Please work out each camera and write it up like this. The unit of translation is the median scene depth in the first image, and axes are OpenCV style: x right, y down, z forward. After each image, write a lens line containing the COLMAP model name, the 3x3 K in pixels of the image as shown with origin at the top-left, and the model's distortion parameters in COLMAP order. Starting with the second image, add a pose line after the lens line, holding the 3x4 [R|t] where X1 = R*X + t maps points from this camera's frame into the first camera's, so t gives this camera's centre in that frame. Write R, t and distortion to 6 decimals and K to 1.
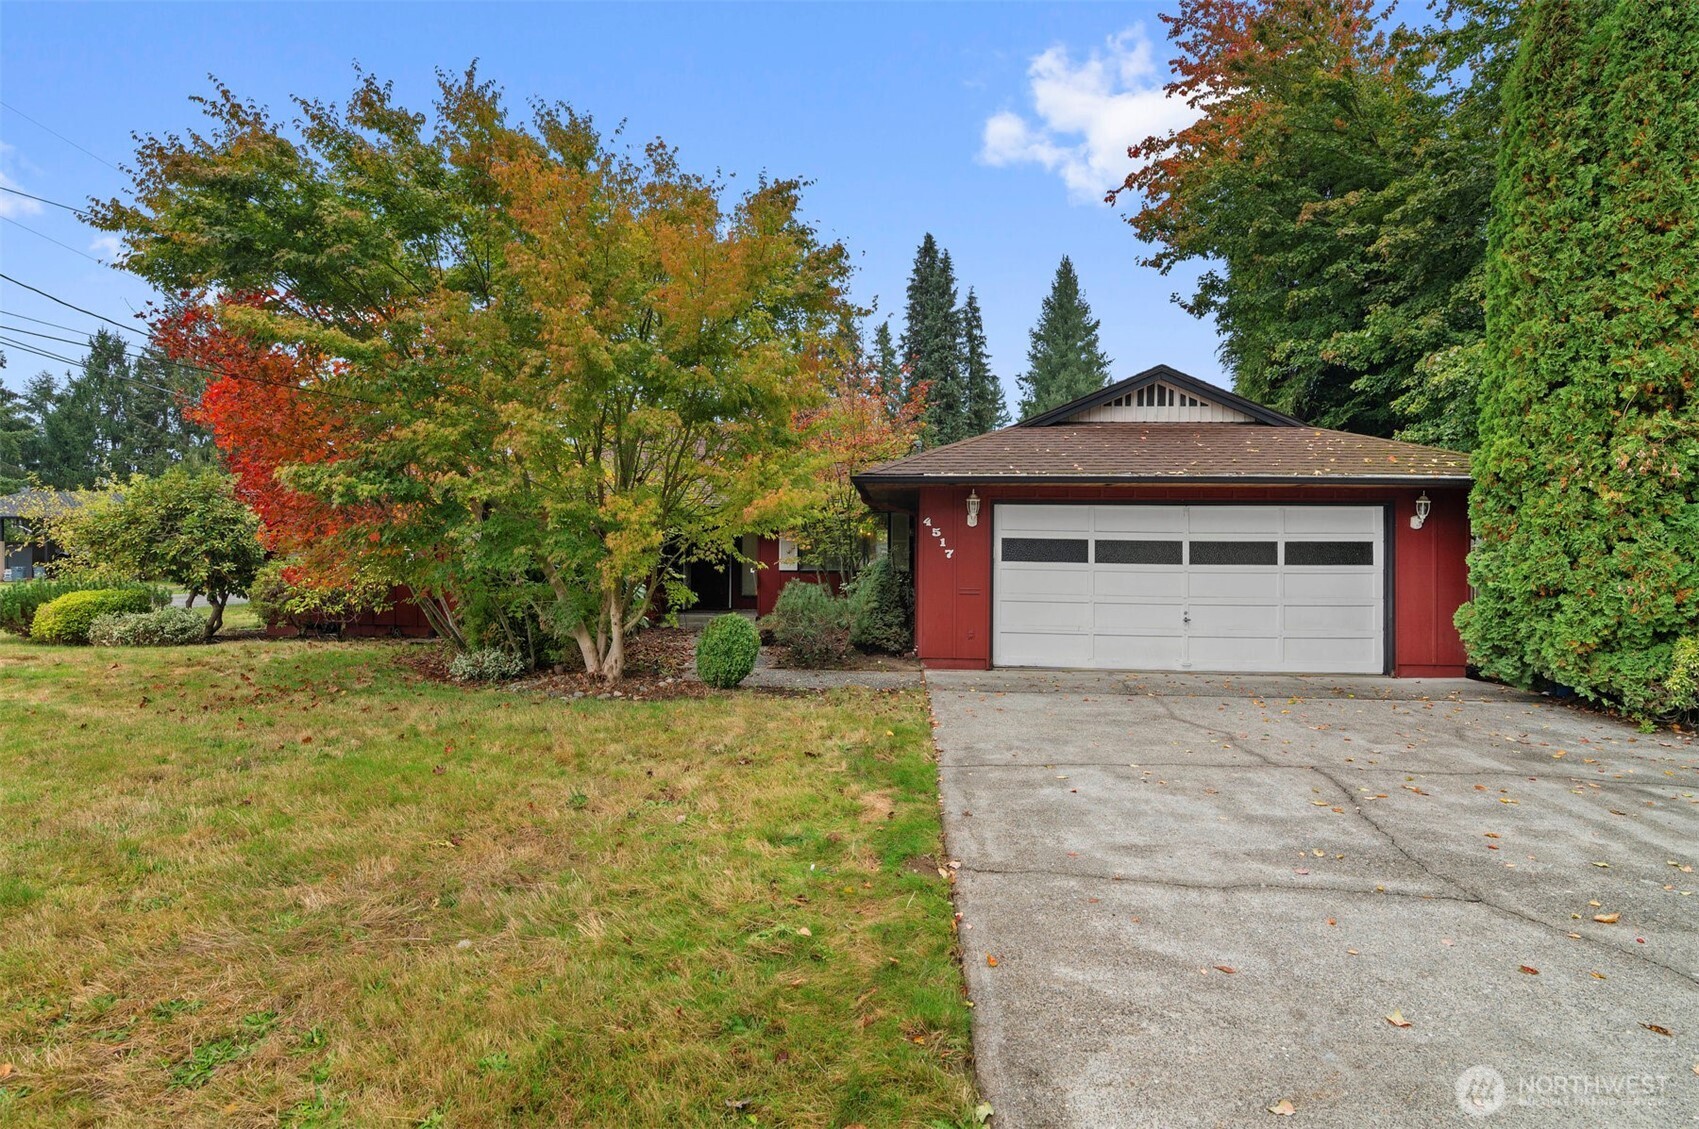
lens RADIAL K [[854.1, 0, 849.9], [0, 854.1, 564.4], [0, 0, 1]] dist [-0.010596, -0.000099]
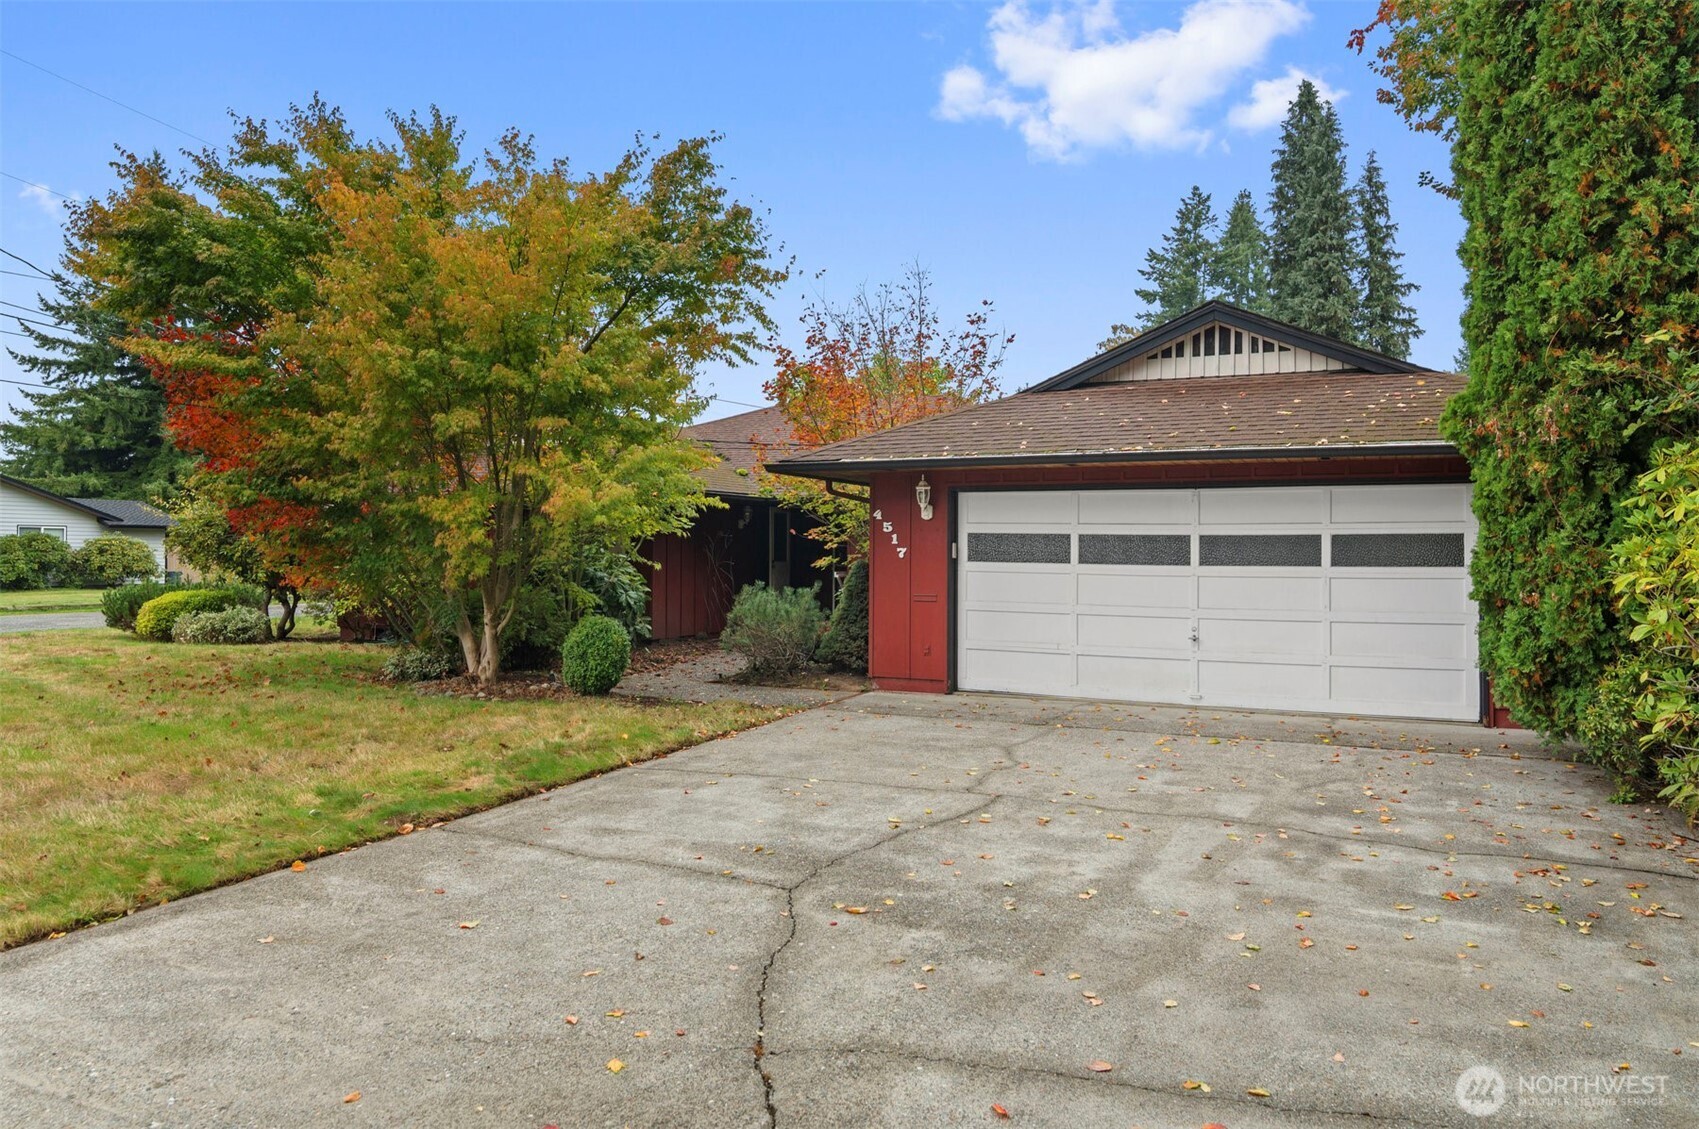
lens RADIAL K [[1209.0, 0, 844.4], [0, 1209.0, 564.7], [0, 0, 1]] dist [0.007729, 0.002340]
pose [[0.932164, 0.000453, -0.362036, 0.485685], [-0.002561, 0.999982, -0.005342, 0.005614], [0.362027, 0.005906, 0.932149, -0.120948]]
